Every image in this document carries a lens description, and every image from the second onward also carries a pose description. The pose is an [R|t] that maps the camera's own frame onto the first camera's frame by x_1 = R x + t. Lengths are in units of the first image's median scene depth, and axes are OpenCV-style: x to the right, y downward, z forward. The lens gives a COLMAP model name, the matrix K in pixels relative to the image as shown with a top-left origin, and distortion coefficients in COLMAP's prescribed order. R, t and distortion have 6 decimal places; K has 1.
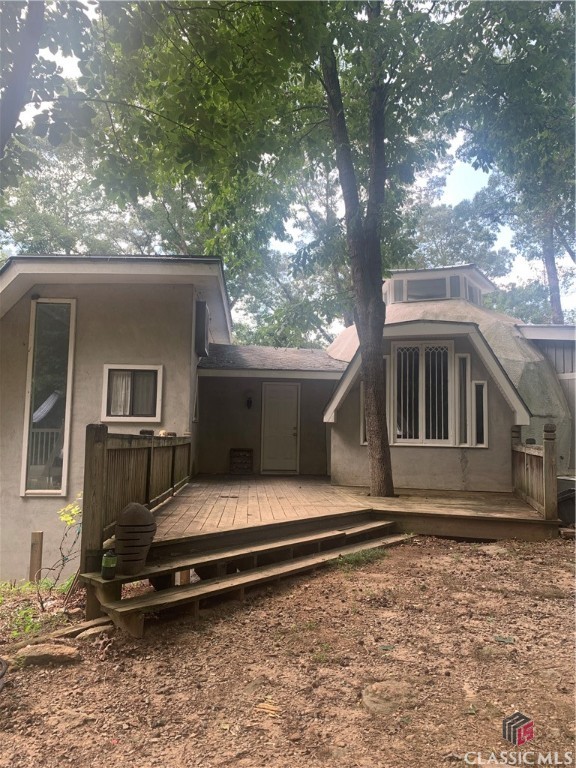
lens RADIAL K [[592.6, 0, 329.5], [0, 592.6, 380.8], [0, 0, 1]] dist [0.046923, -0.084960]
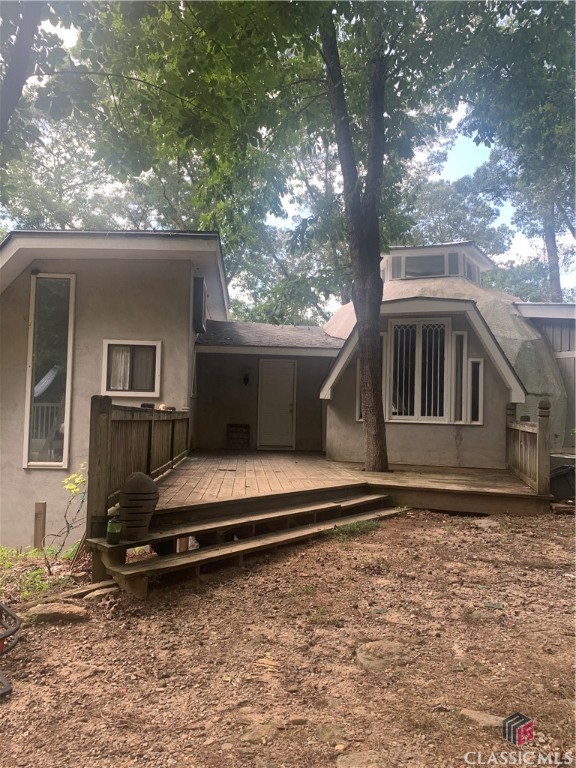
lens RADIAL K [[595.9, 0, 316.5], [0, 595.9, 388.0], [0, 0, 1]] dist [0.046751, -0.080999]
pose [[0.999867, 0.008178, -0.014139, -0.002243], [-0.007501, 0.998855, 0.047241, 0.005316], [0.014509, -0.047129, 0.998783, -0.018813]]
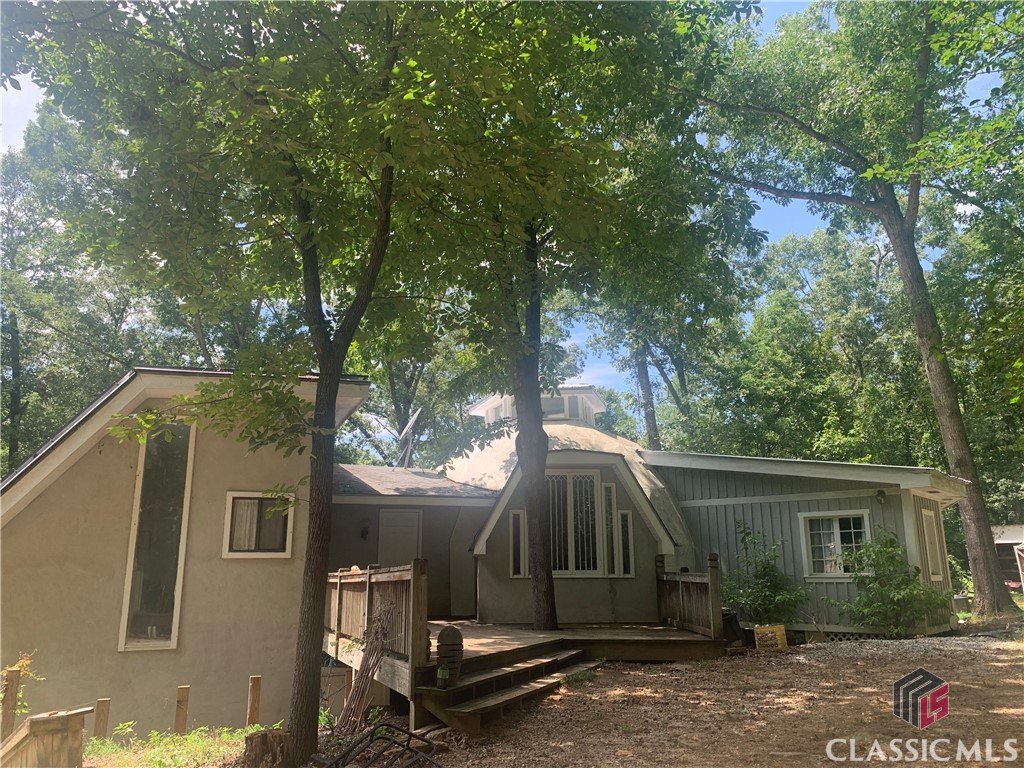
lens RADIAL K [[869.3, 0, 511.9], [0, 869.3, 343.8], [0, 0, 1]] dist [0.078837, -0.118914]
pose [[0.956723, 0.053918, 0.285962, -0.516689], [-0.006396, 0.986343, -0.164578, -0.047165], [-0.290930, 0.155626, 0.944002, -0.561338]]
